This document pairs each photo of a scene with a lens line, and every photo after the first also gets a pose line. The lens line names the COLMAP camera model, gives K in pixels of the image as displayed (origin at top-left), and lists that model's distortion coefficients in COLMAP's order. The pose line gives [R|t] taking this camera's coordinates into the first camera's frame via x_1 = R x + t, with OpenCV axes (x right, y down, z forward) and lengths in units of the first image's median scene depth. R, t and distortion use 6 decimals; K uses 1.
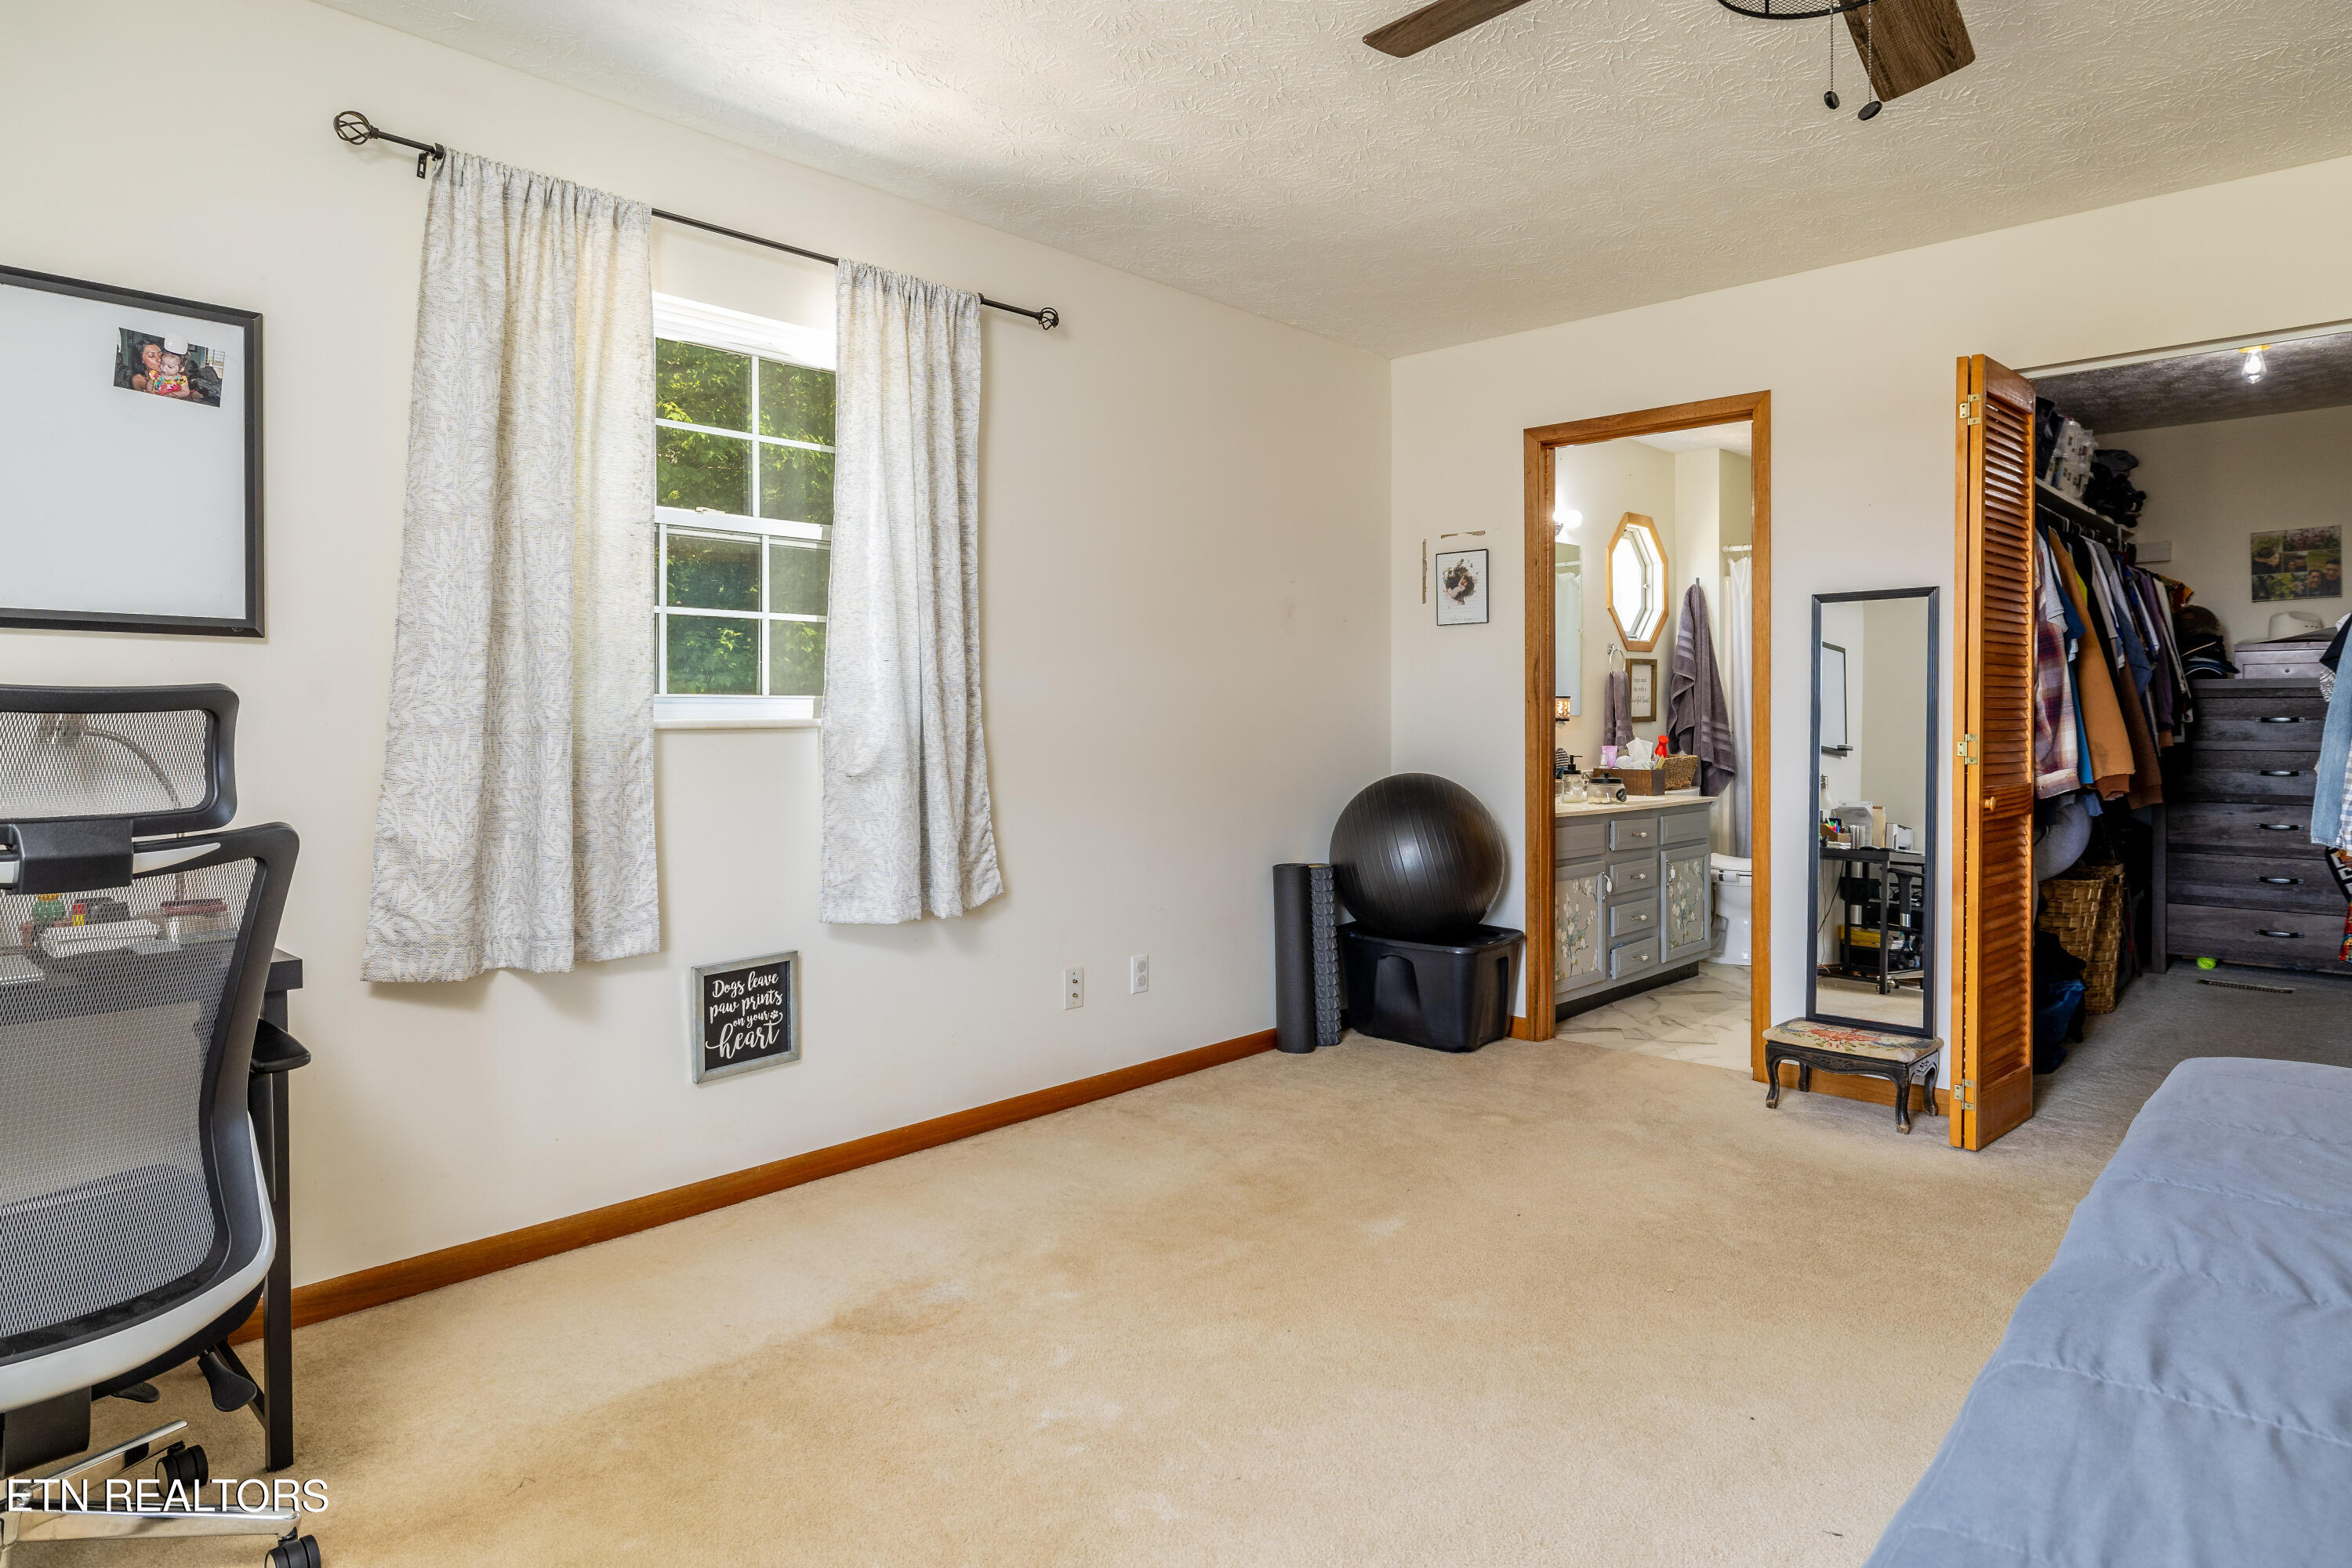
lens RADIAL K [[1338.7, 0, 1269.8], [0, 1338.7, 714.9], [0, 0, 1]] dist [0.011621, 0.002821]
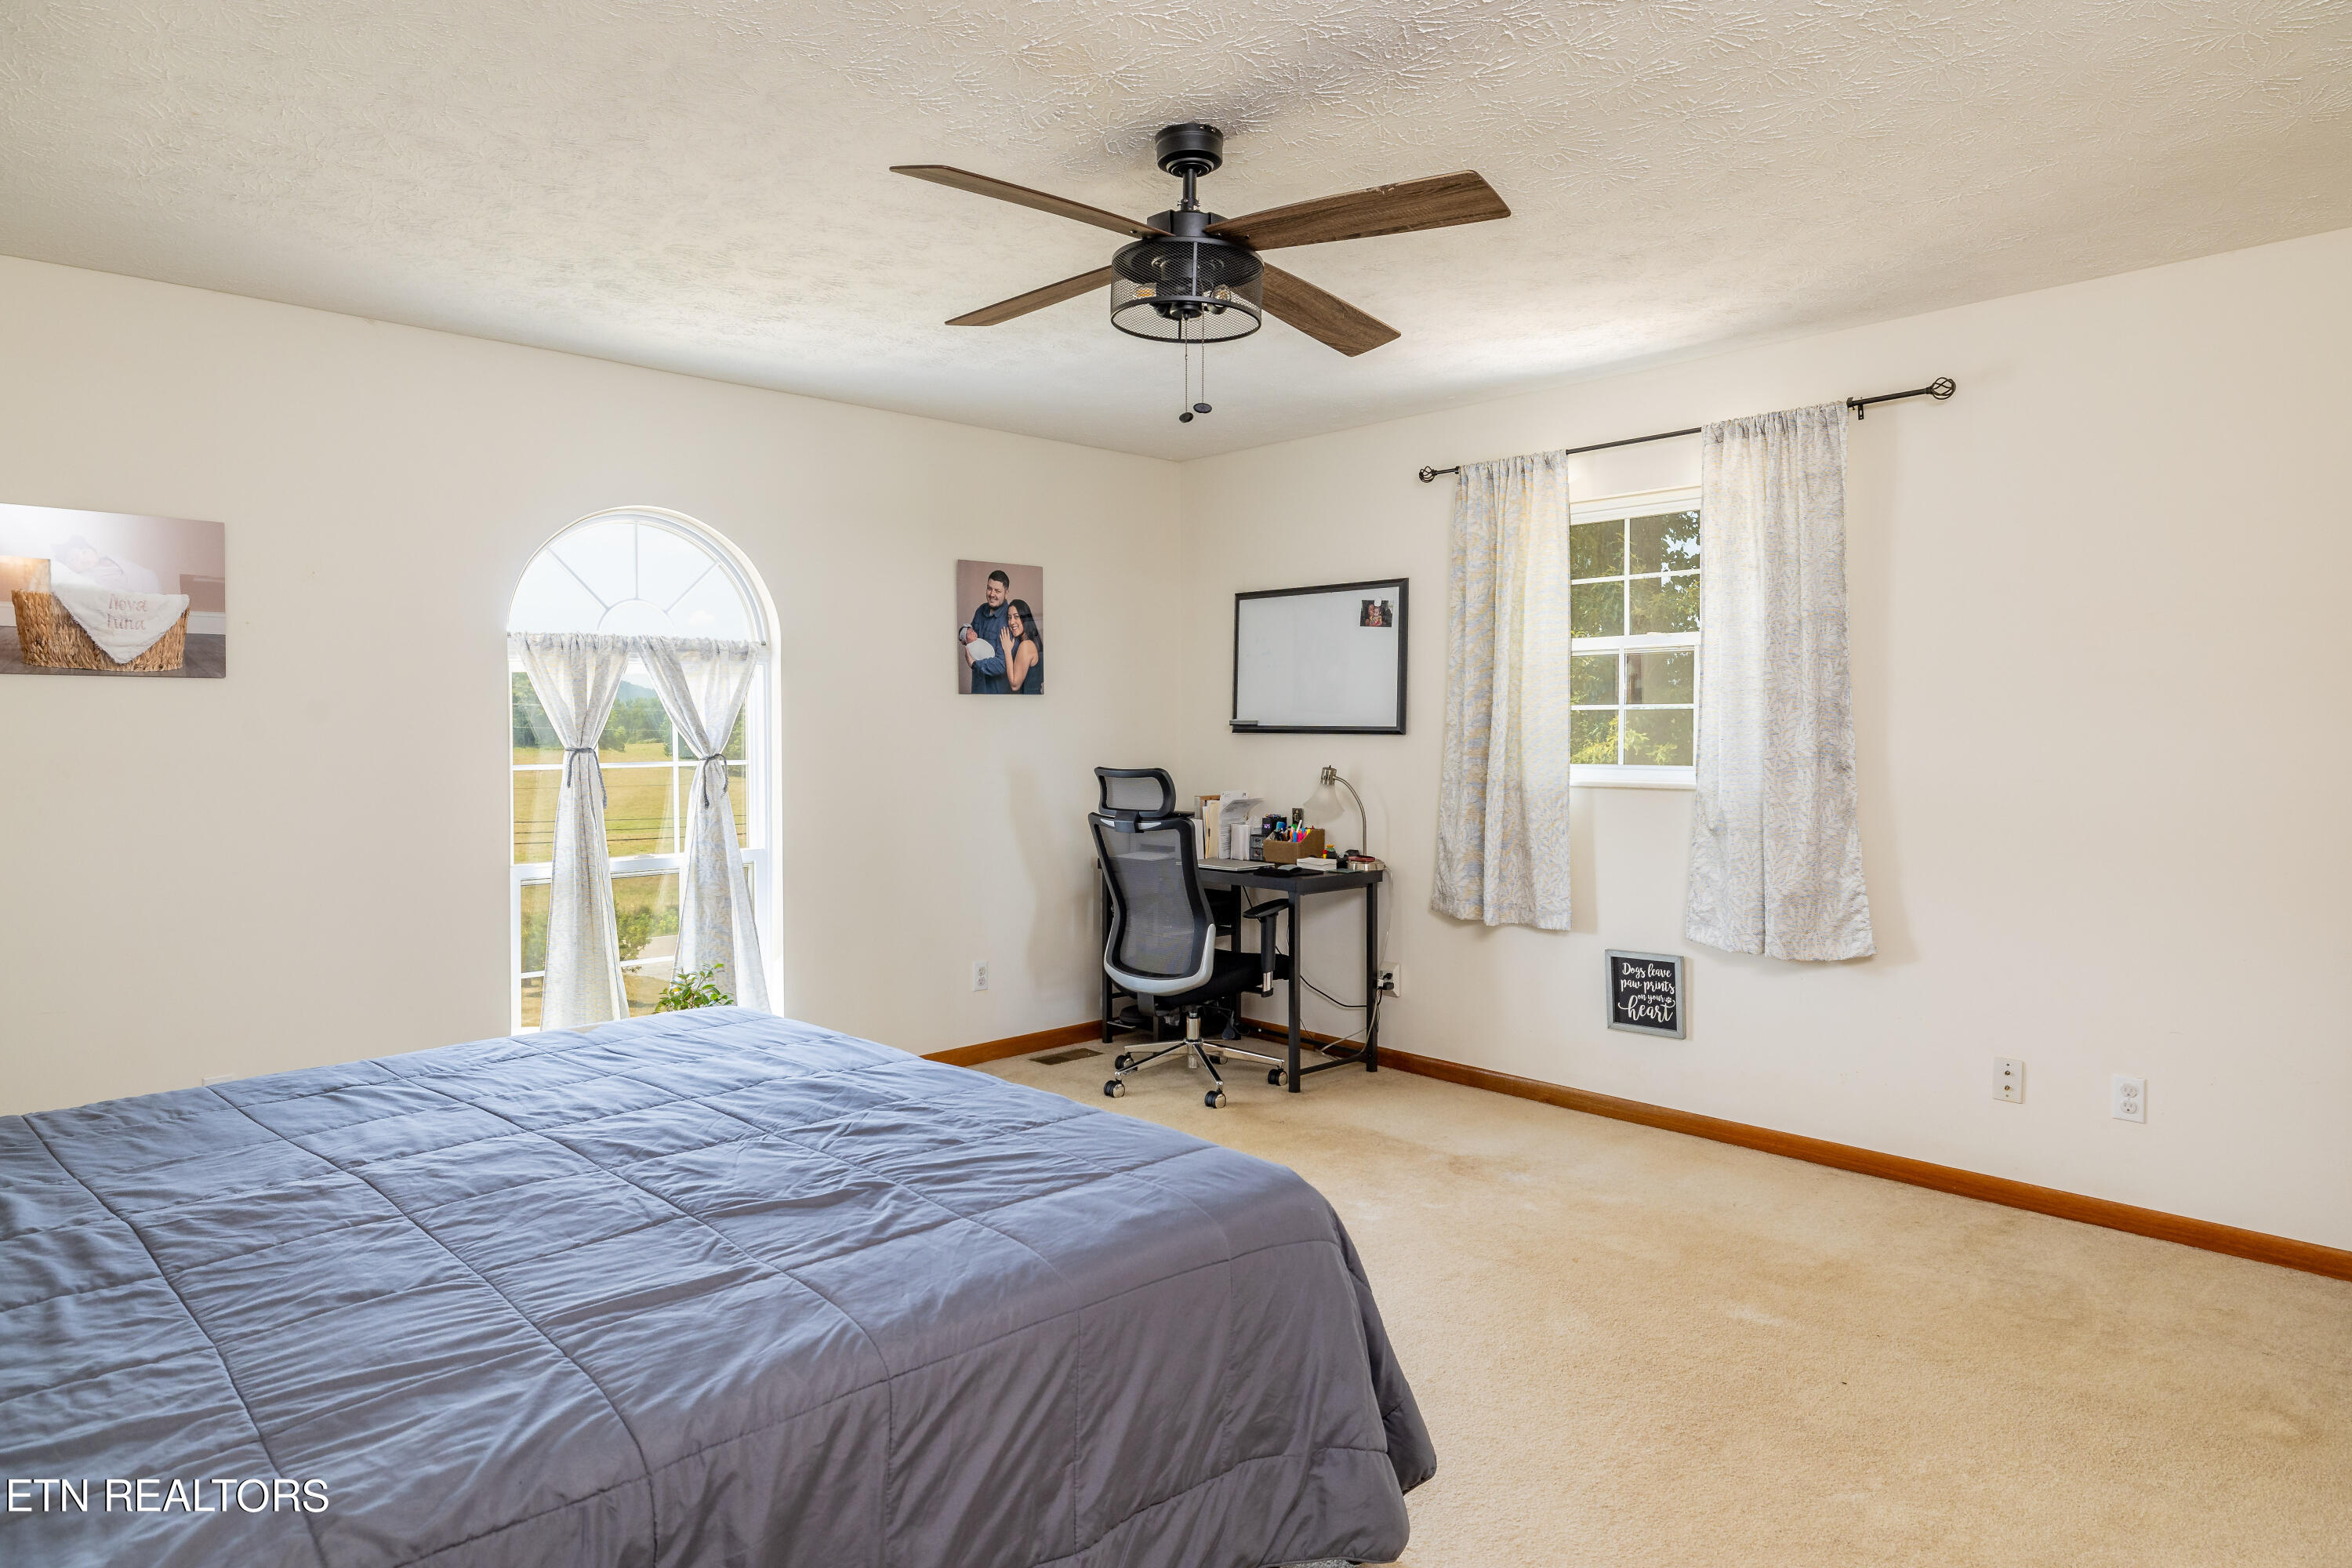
lens RADIAL K [[1338.7, 0, 1180.6], [0, 1338.7, 769.5], [0, 0, 1]] dist [0.011621, 0.002821]
pose [[-0.049741, 0.026980, -0.998398, 1.028046], [-0.008540, 0.999587, 0.027437, -0.043955], [0.998726, 0.009891, -0.049490, 0.585875]]
